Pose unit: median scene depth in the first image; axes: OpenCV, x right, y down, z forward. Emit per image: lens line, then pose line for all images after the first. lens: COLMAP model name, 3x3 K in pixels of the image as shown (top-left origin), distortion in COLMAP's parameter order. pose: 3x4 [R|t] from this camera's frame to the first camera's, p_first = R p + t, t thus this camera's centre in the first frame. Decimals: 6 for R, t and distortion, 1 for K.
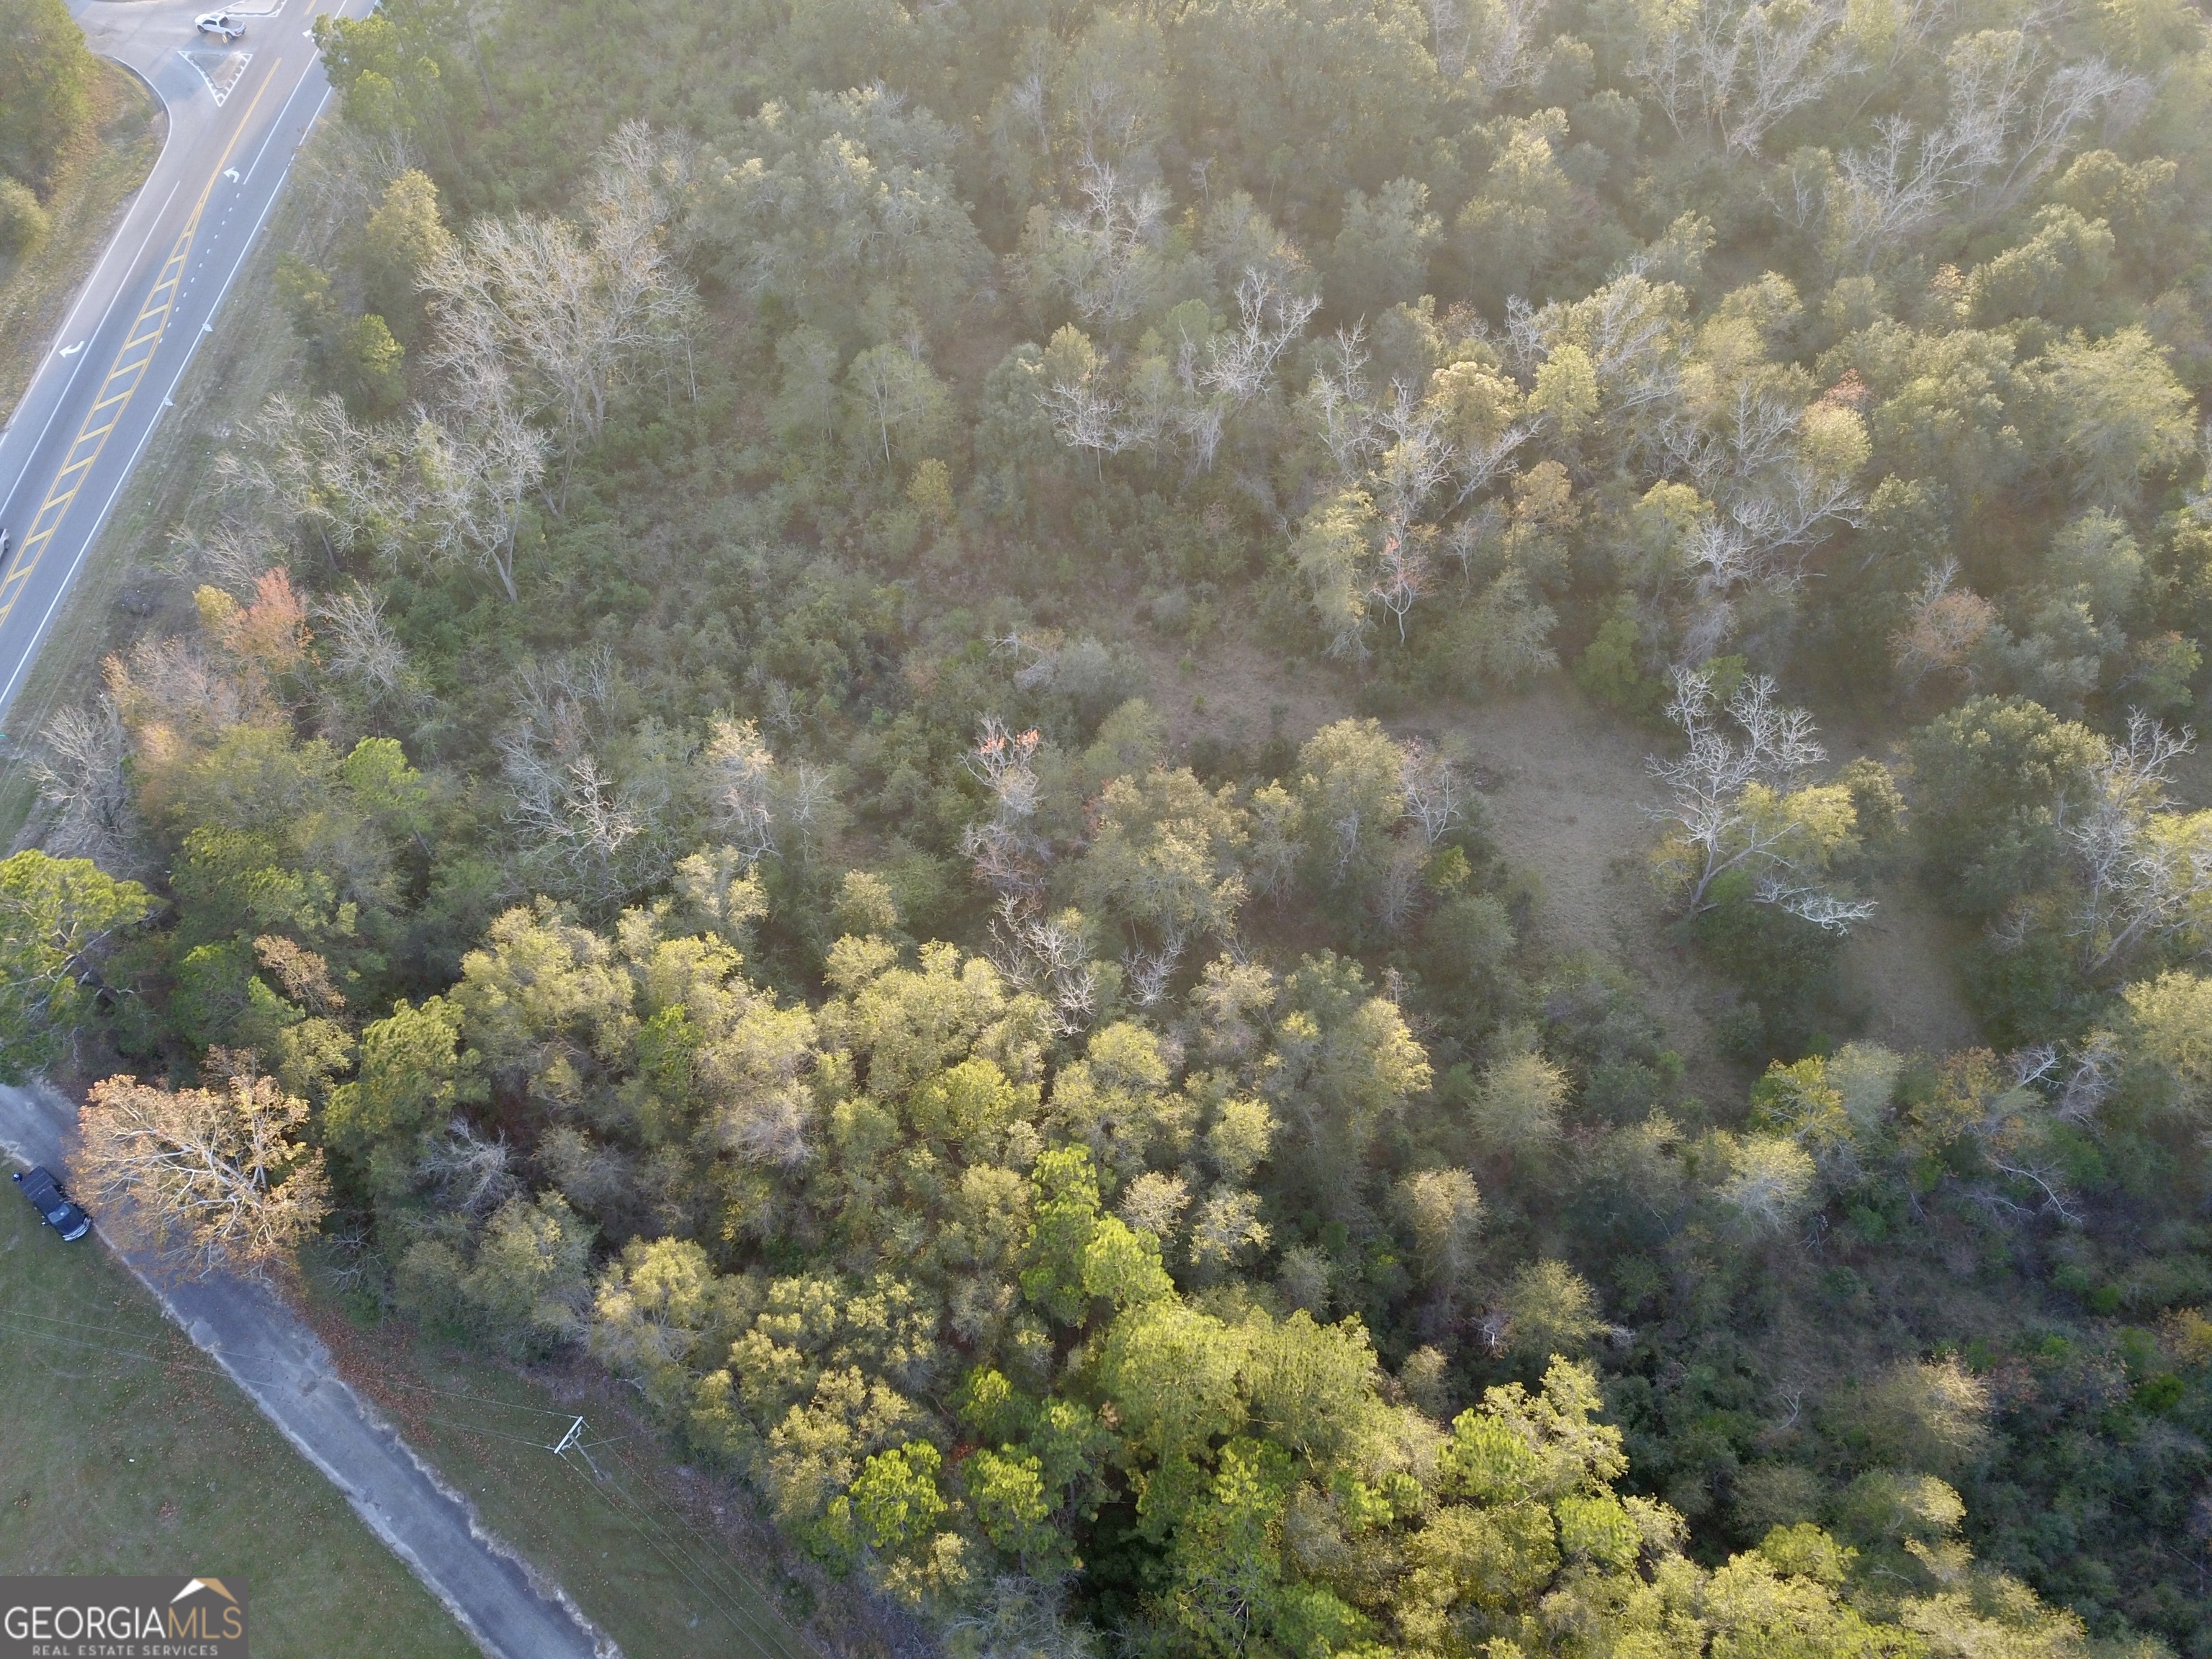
lens RADIAL K [[1680.1, 0, 1087.1], [0, 1680.1, 827.5], [0, 0, 1]] dist [0.015542, -0.007521]
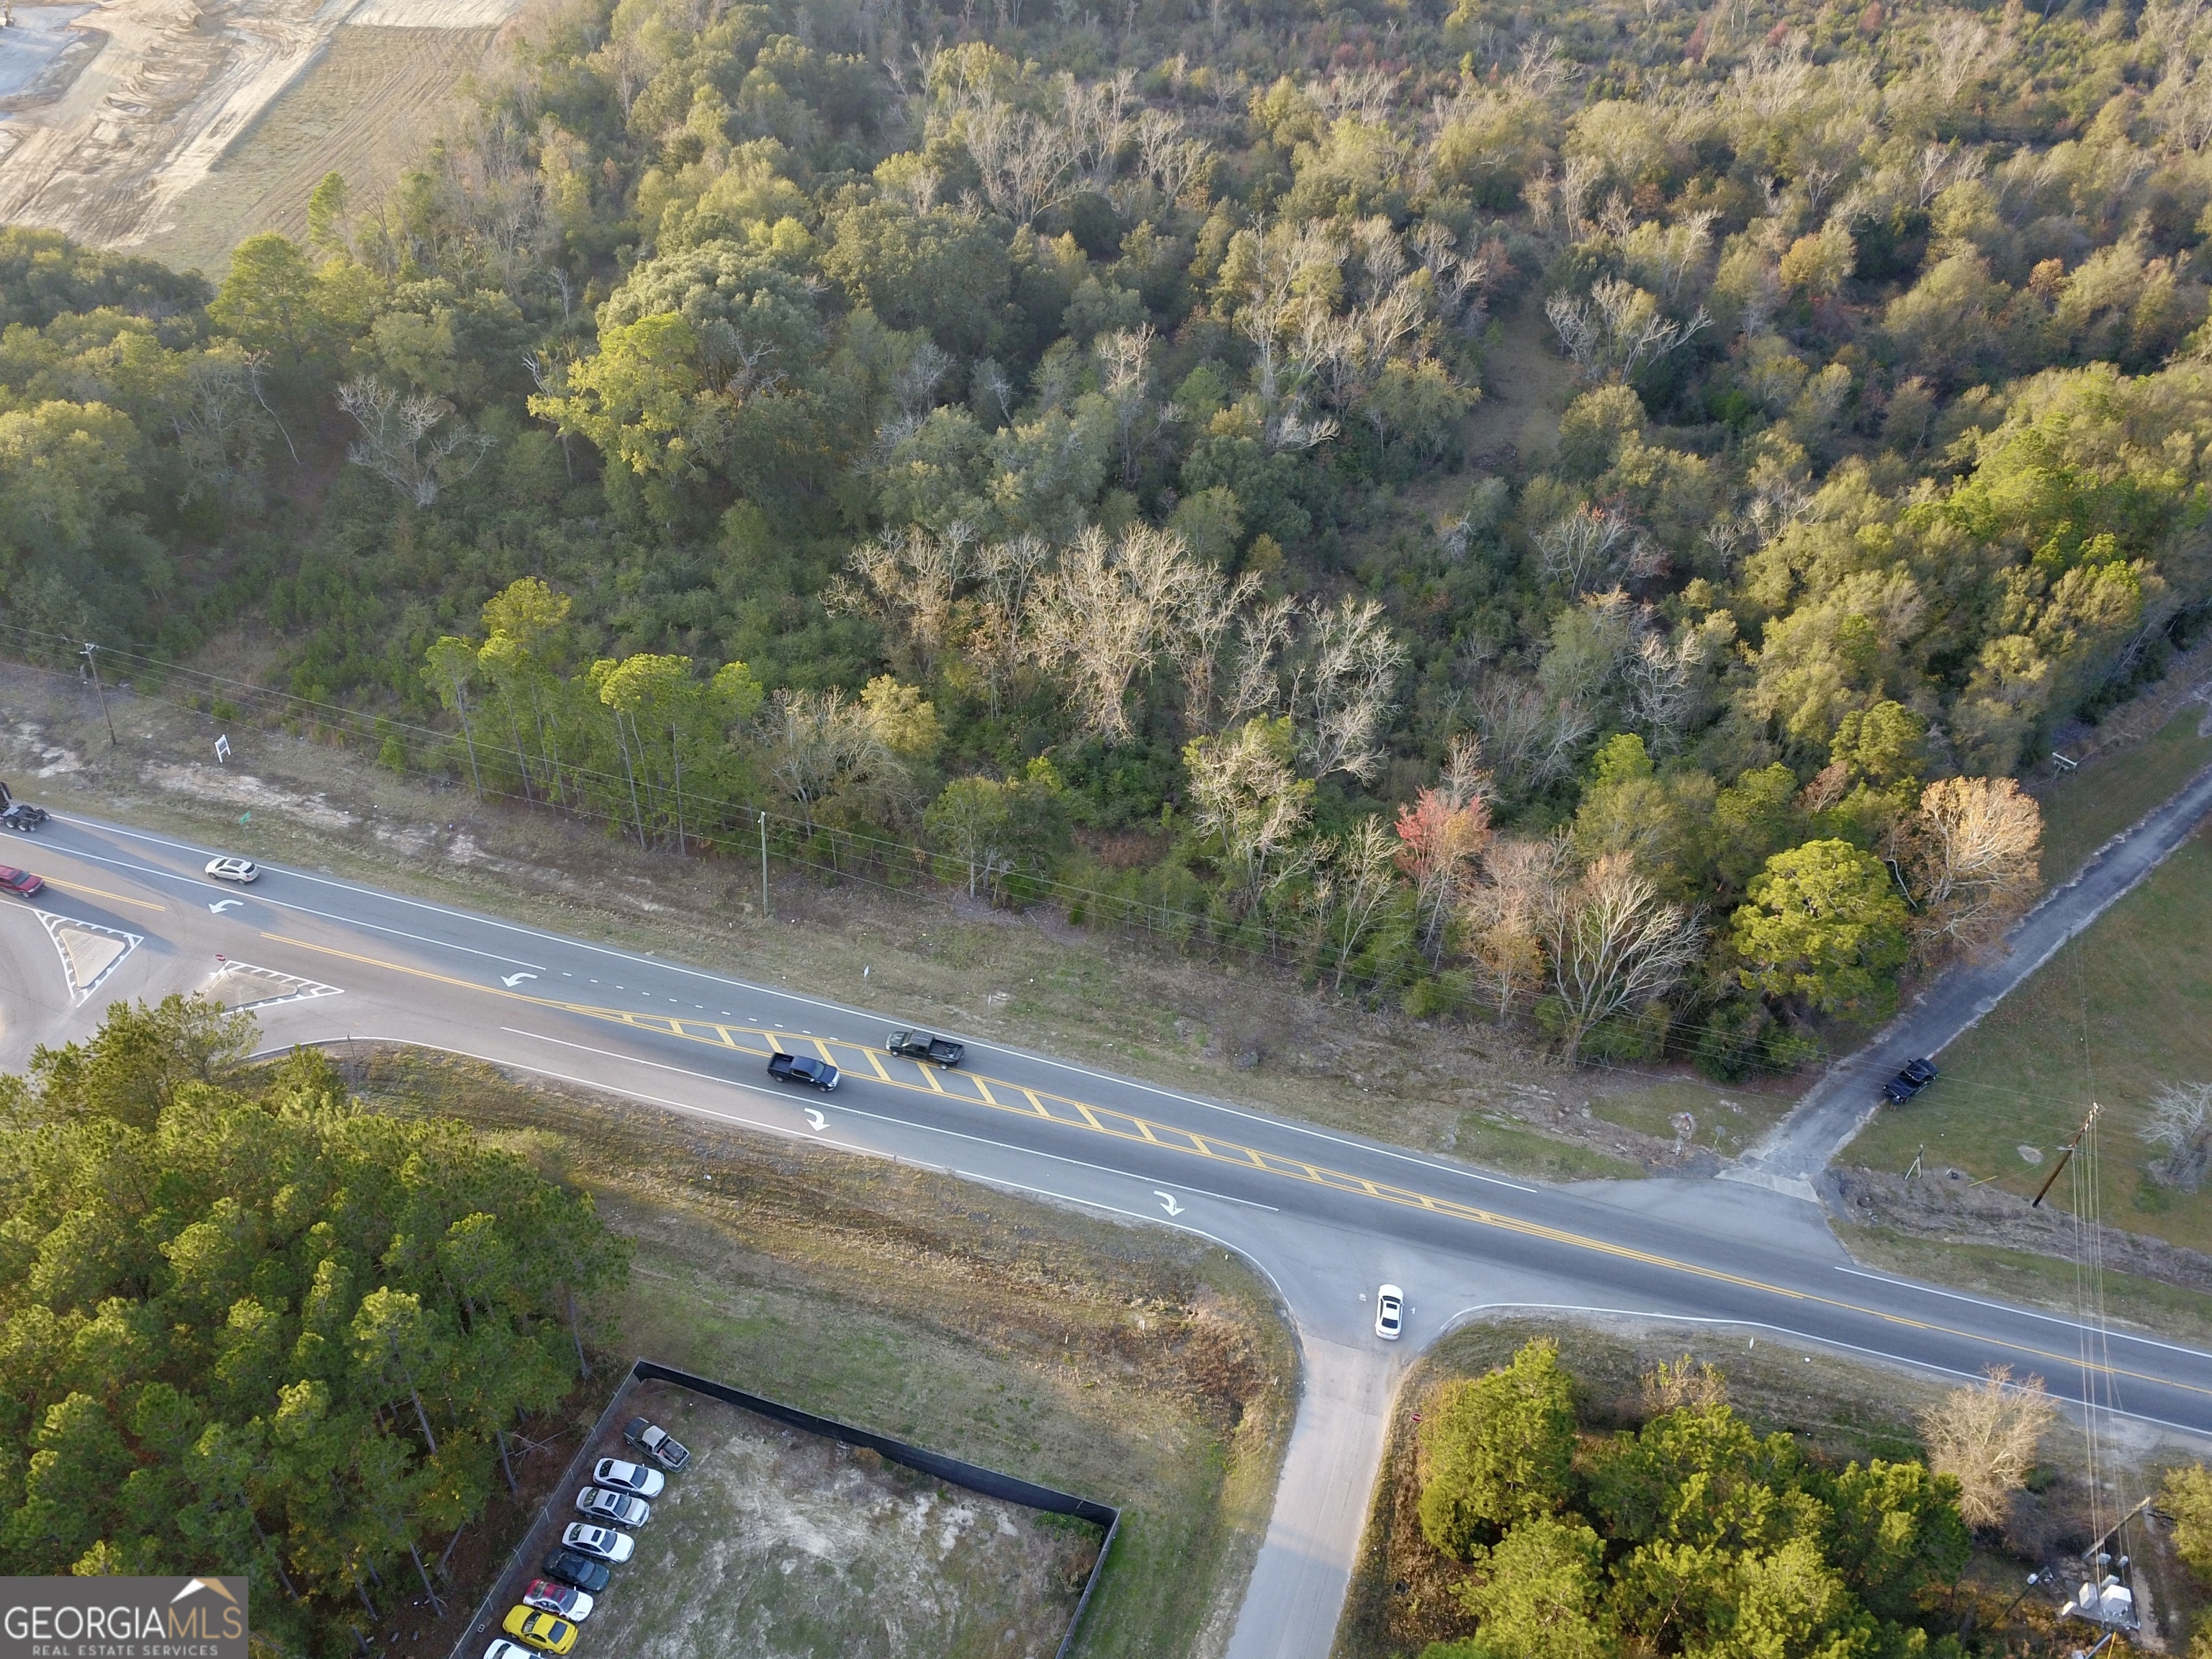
lens RADIAL K [[1680.1, 0, 1093.9], [0, 1680.1, 842.2], [0, 0, 1]] dist [0.015542, -0.007521]
pose [[0.202105, -0.638669, 0.742466, -1.333190], [0.756784, 0.583043, 0.295531, -0.609094], [-0.621636, 0.502158, 0.601171, 0.461631]]
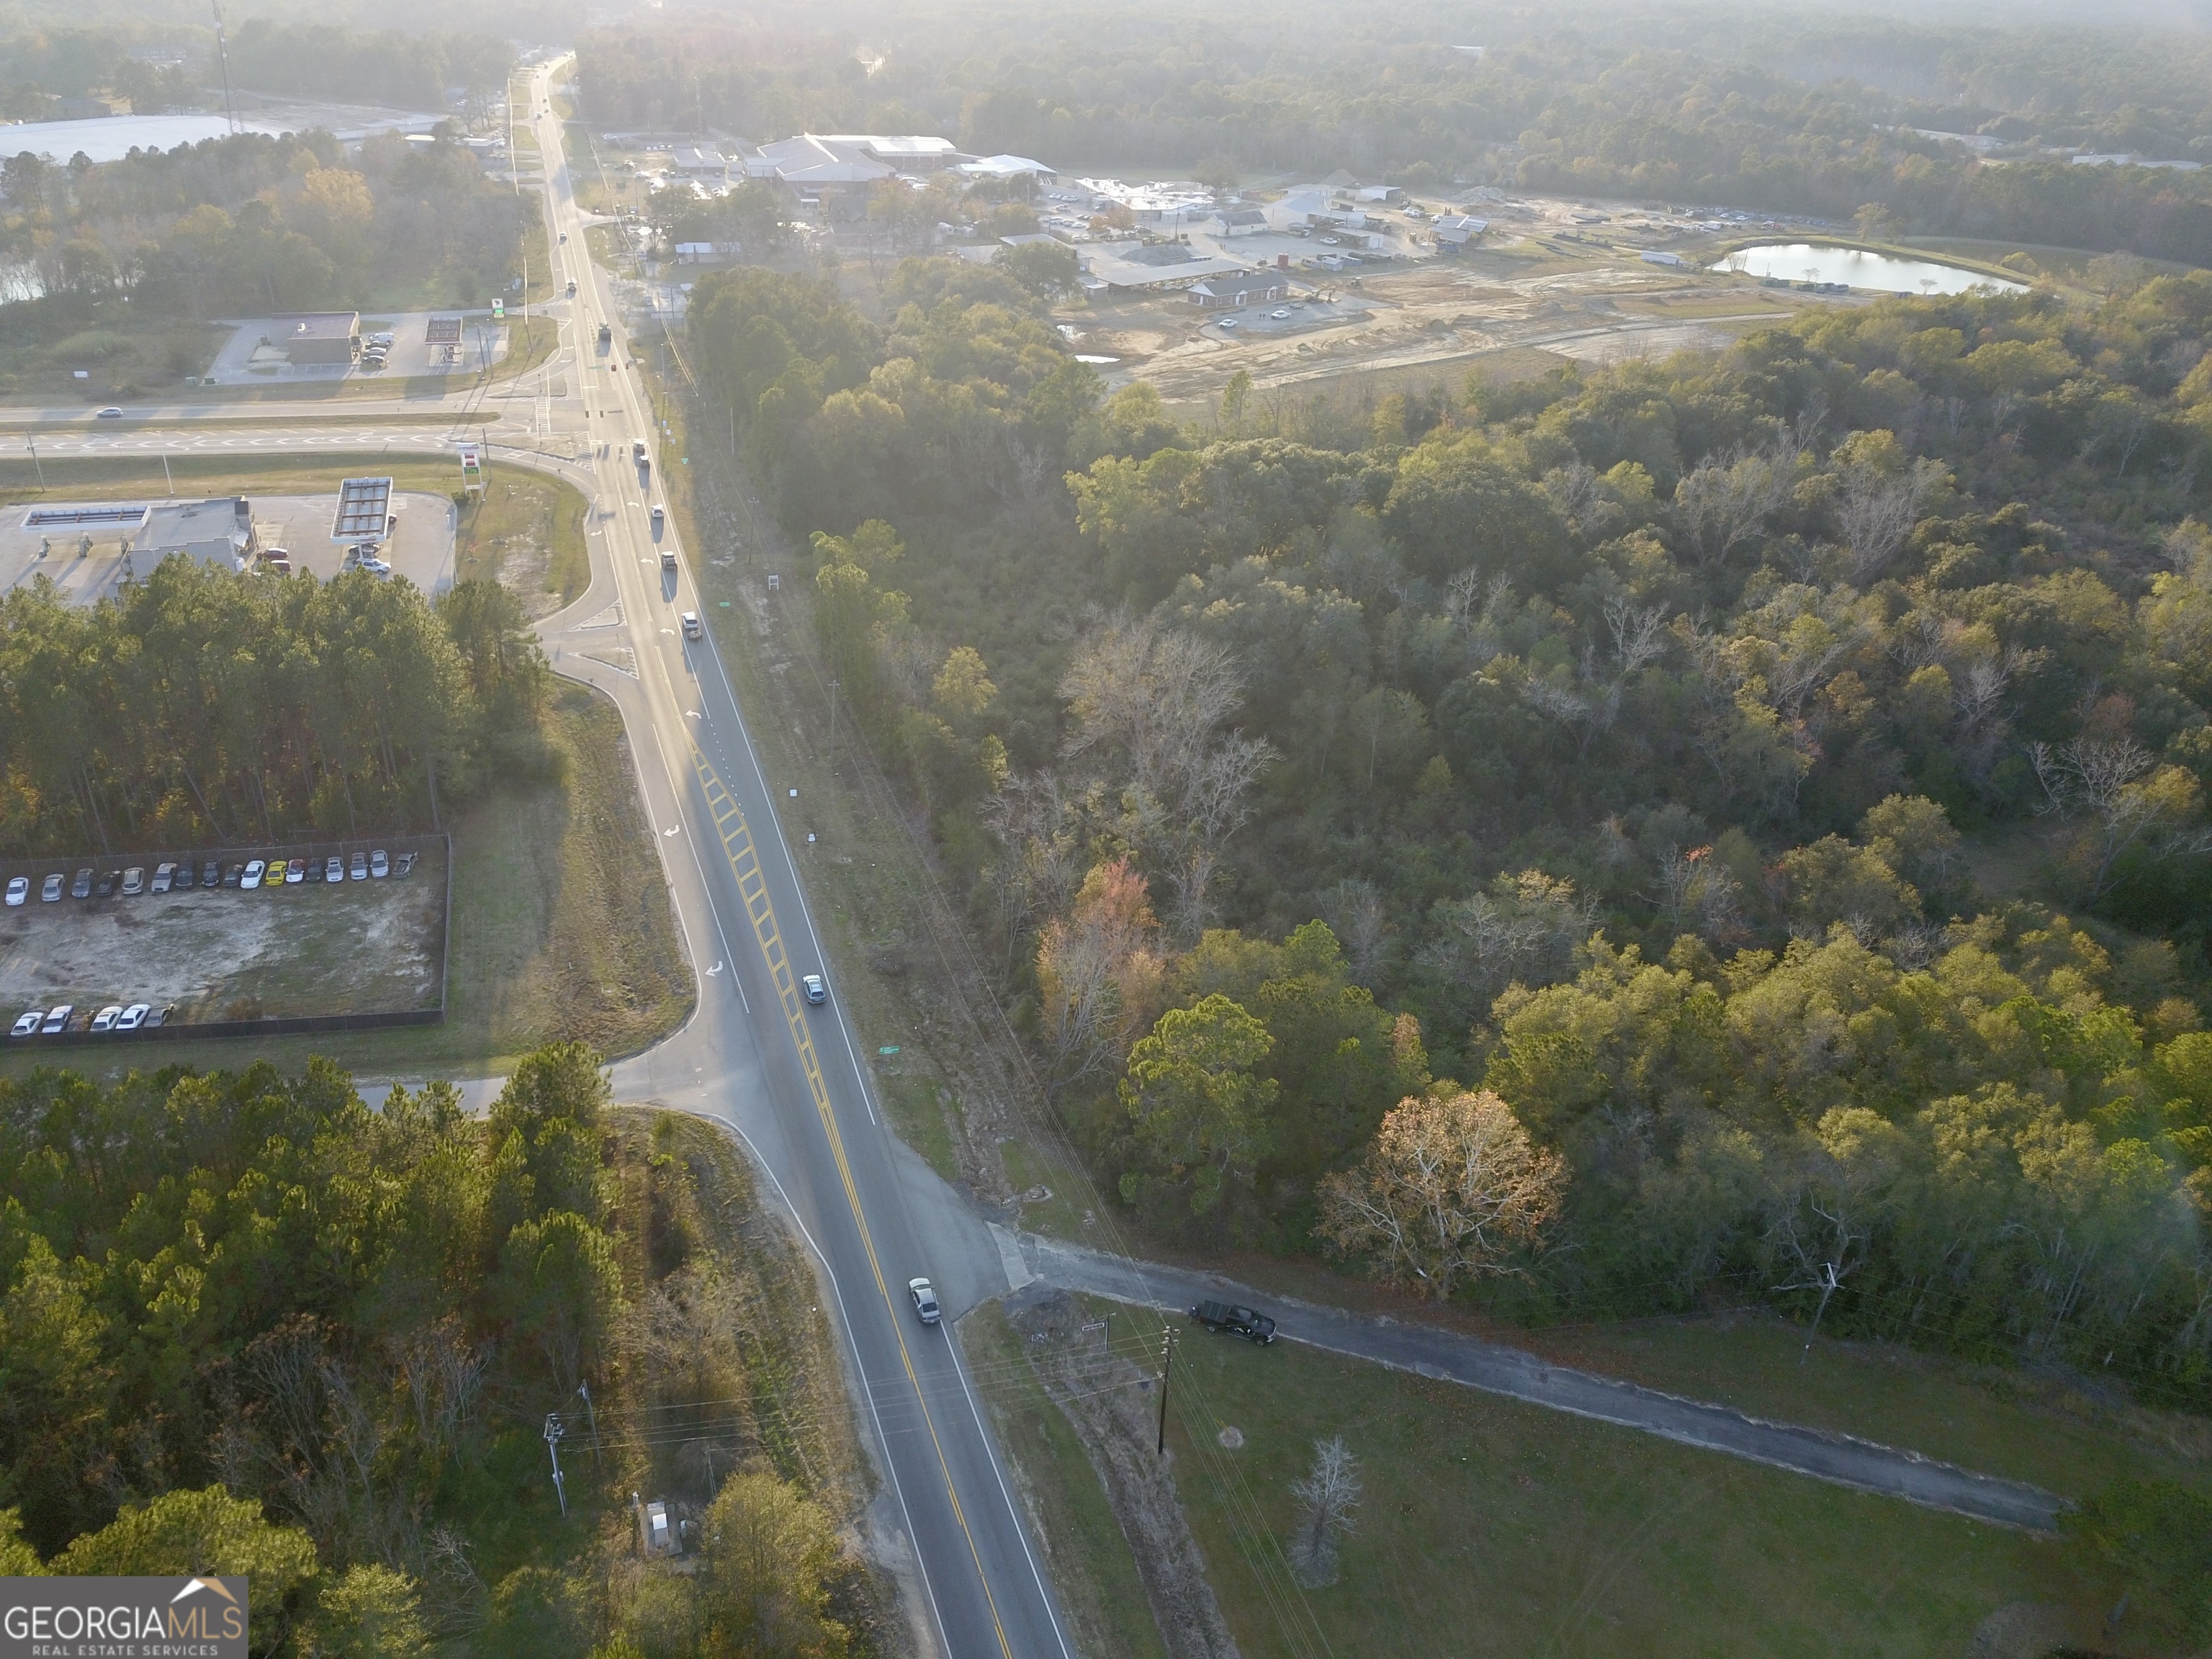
lens RADIAL K [[1680.1, 0, 1085.4], [0, 1680.1, 828.9], [0, 0, 1]] dist [0.015542, -0.007521]
pose [[0.930459, -0.159334, 0.329936, -0.886962], [0.280233, 0.889593, -0.360685, 0.265519], [-0.236040, 0.428062, 0.872381, -0.099210]]
